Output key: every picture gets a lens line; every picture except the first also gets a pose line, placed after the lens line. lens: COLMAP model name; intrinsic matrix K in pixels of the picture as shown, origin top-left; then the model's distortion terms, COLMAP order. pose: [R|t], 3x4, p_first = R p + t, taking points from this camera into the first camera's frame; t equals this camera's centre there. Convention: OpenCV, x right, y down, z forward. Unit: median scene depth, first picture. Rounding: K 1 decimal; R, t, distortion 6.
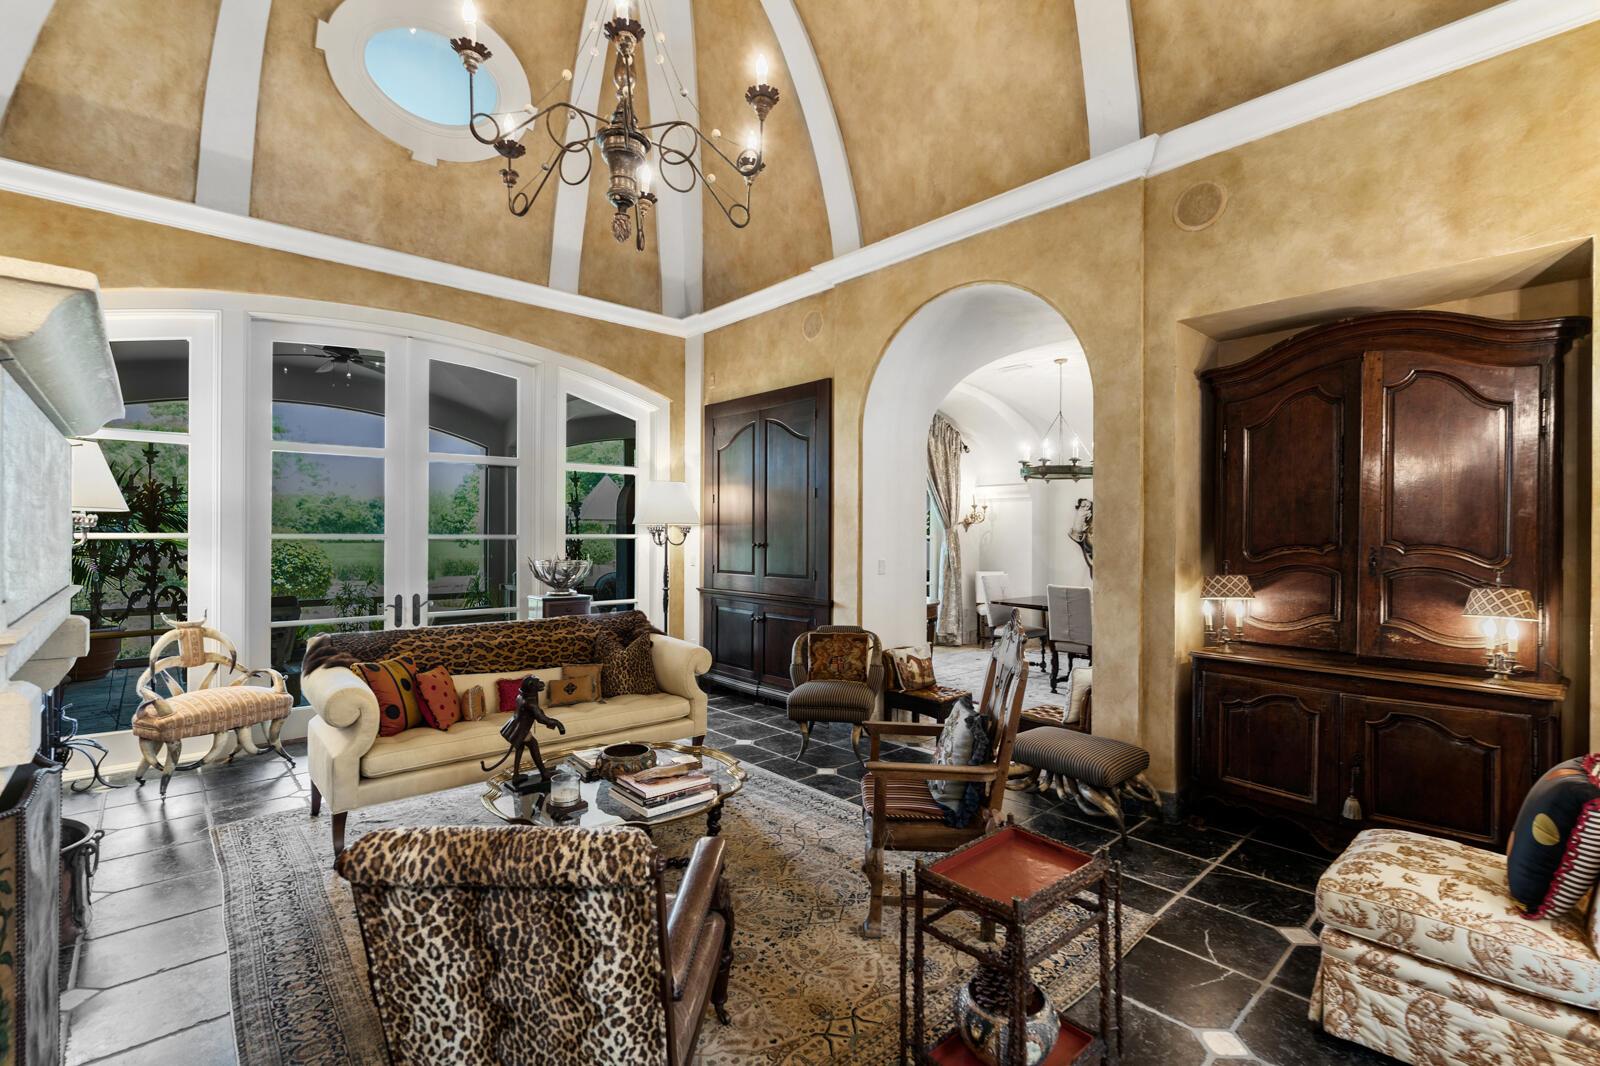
lens RADIAL K [[723.7, 0, 797.5], [0, 723.7, 535.4], [0, 0, 1]] dist [-0.011079, 0.003205]
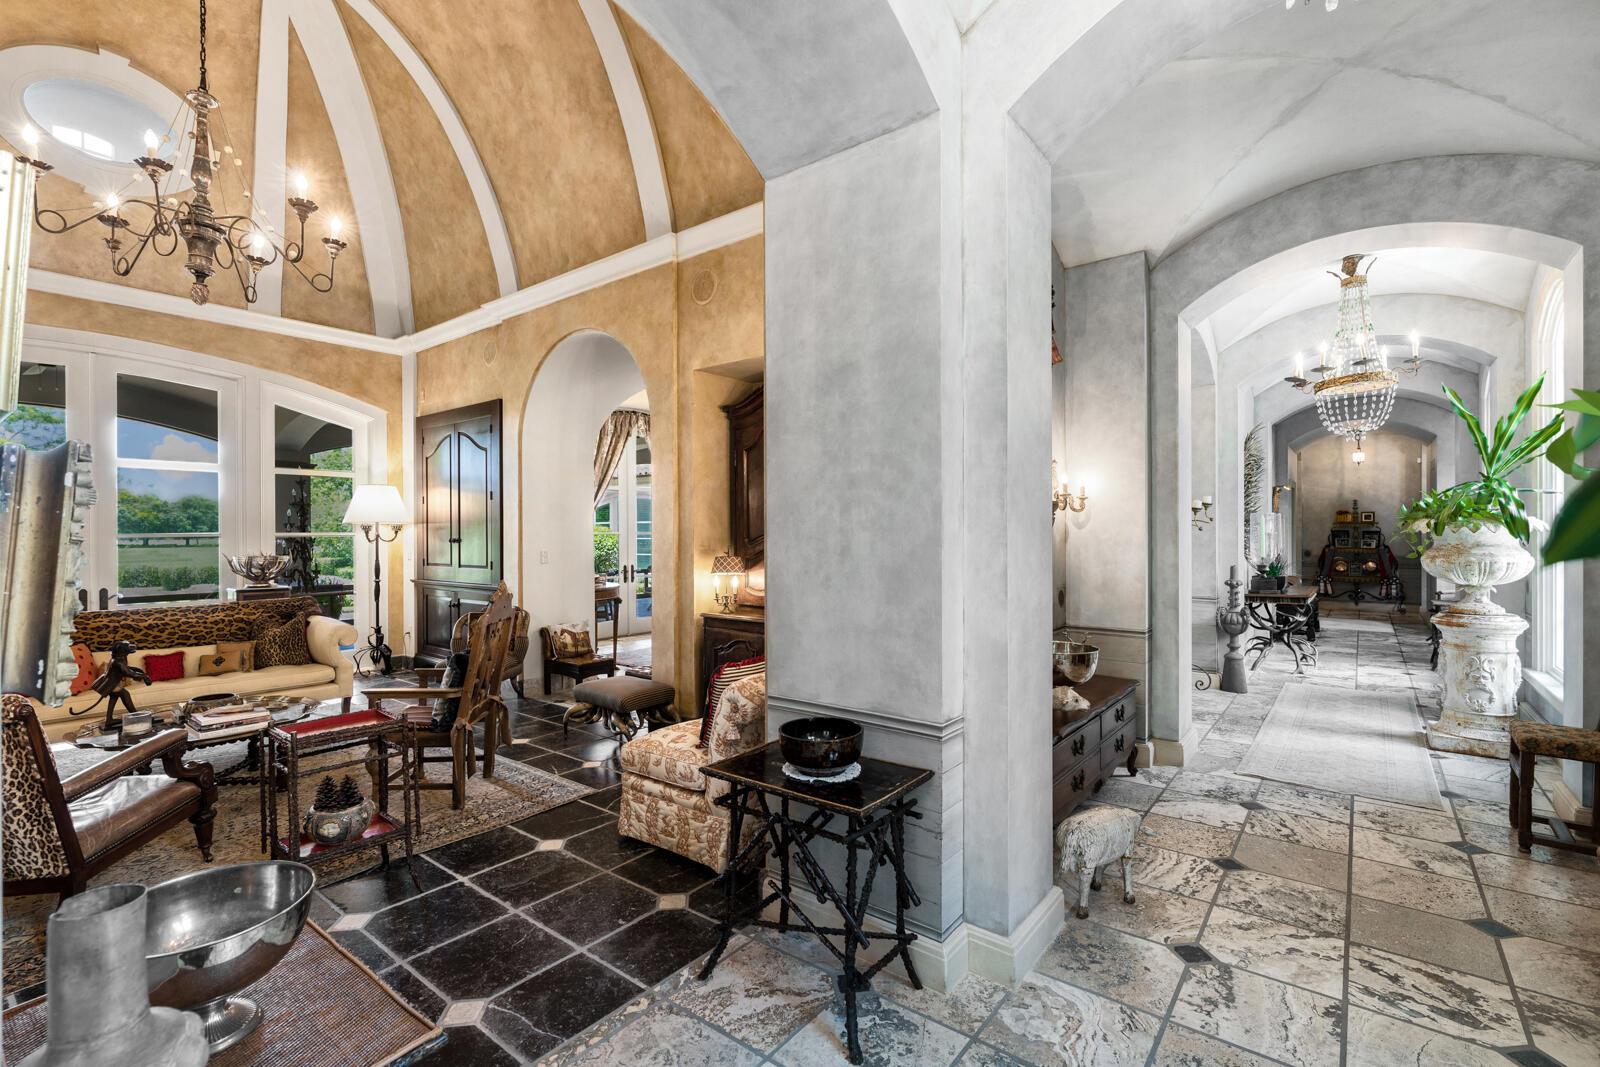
lens RADIAL K [[724.7, 0, 803.0], [0, 724.7, 534.2], [0, 0, 1]] dist [-0.005242, 0.001878]
pose [[0.985769, -0.009569, 0.167835, 0.407230], [0.009460, 0.999954, 0.001451, 0.009732], [-0.167841, 0.000157, 0.985814, -0.311710]]
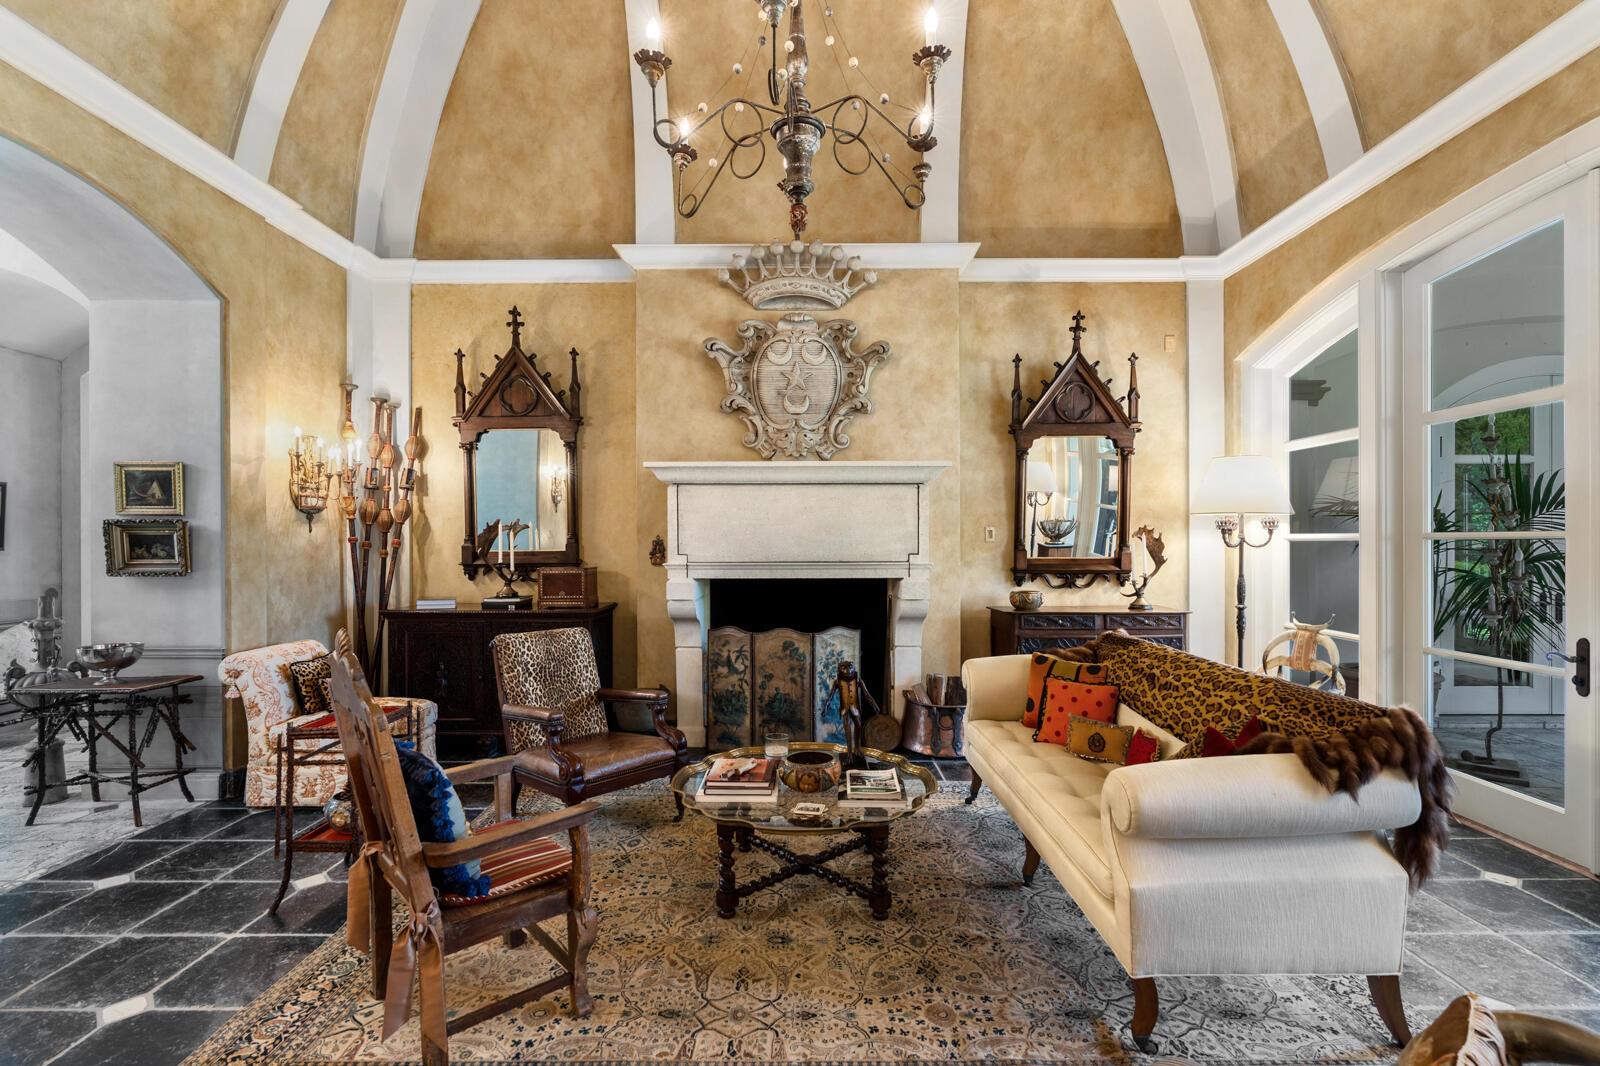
lens RADIAL K [[723.7, 0, 797.5], [0, 723.7, 535.4], [0, 0, 1]] dist [-0.011079, 0.003205]
pose [[-0.673959, -0.010616, -0.738692, 0.329417], [-0.002427, 0.999923, -0.012156, 0.012700], [0.738765, -0.006399, -0.673933, 1.125776]]
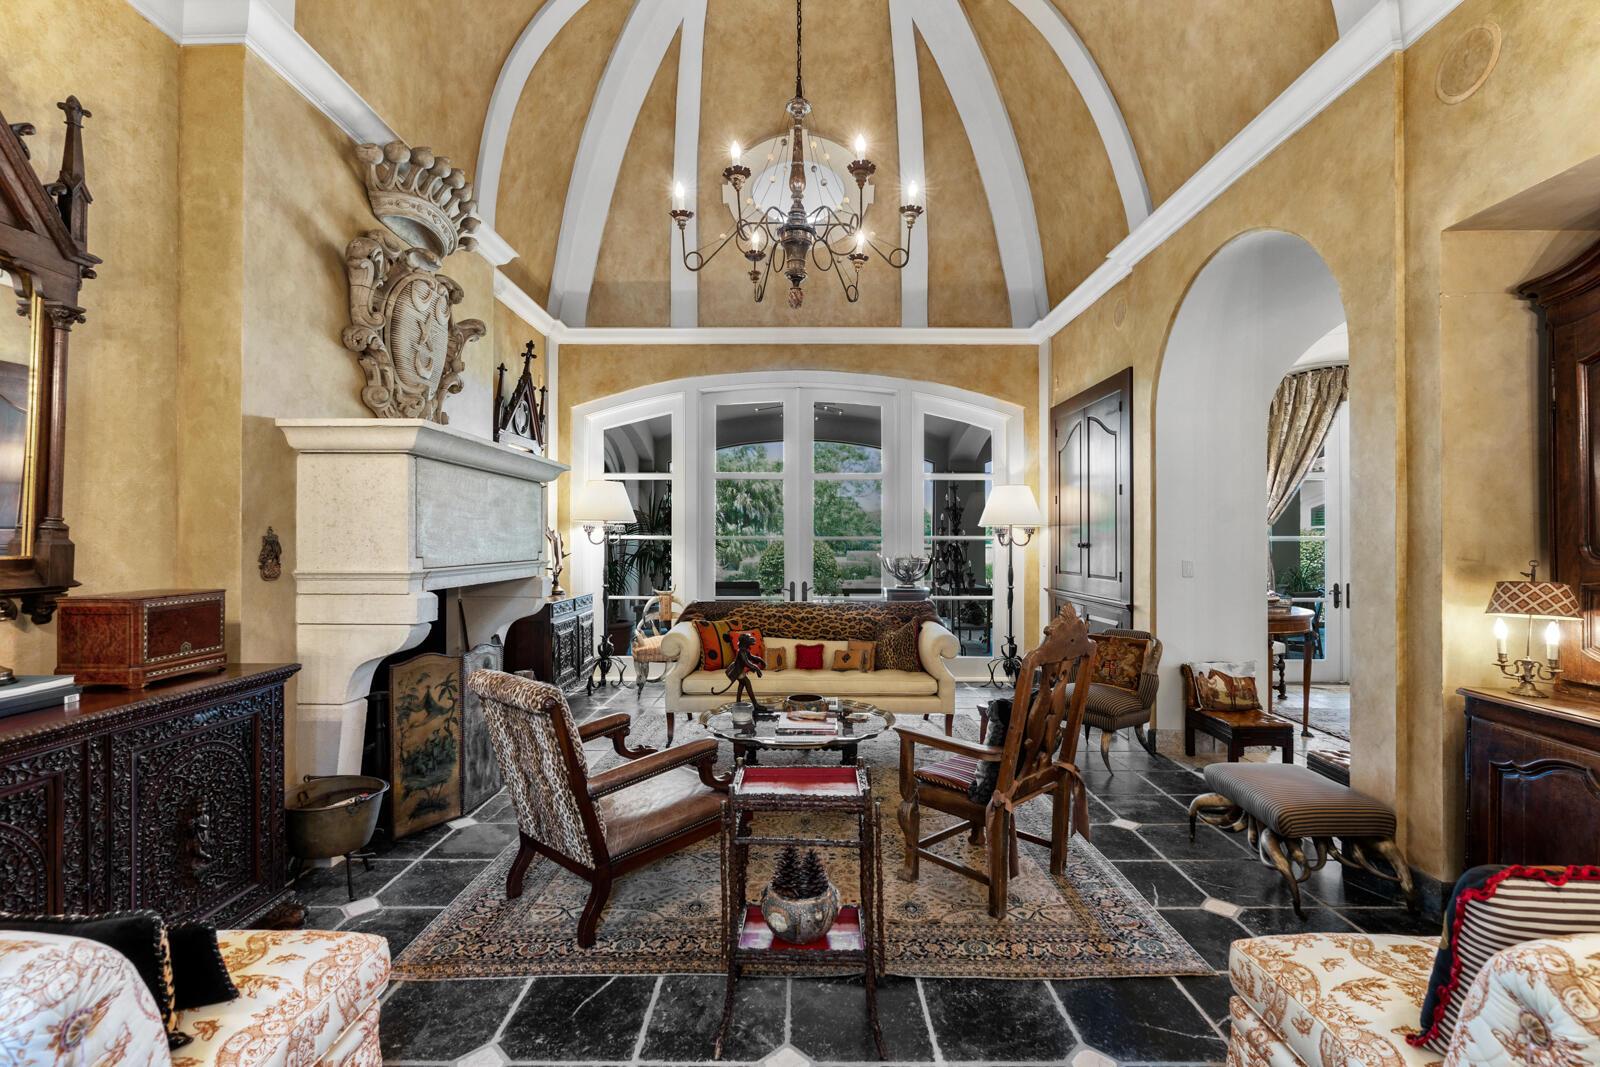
lens RADIAL K [[723.7, 0, 797.5], [0, 723.7, 535.9], [0, 0, 1]] dist [-0.011079, 0.003205]
pose [[0.736593, -0.008251, -0.676286, 0.437887], [0.001621, 0.999944, -0.010434, 0.014087], [0.676334, 0.006590, 0.736565, 0.022852]]
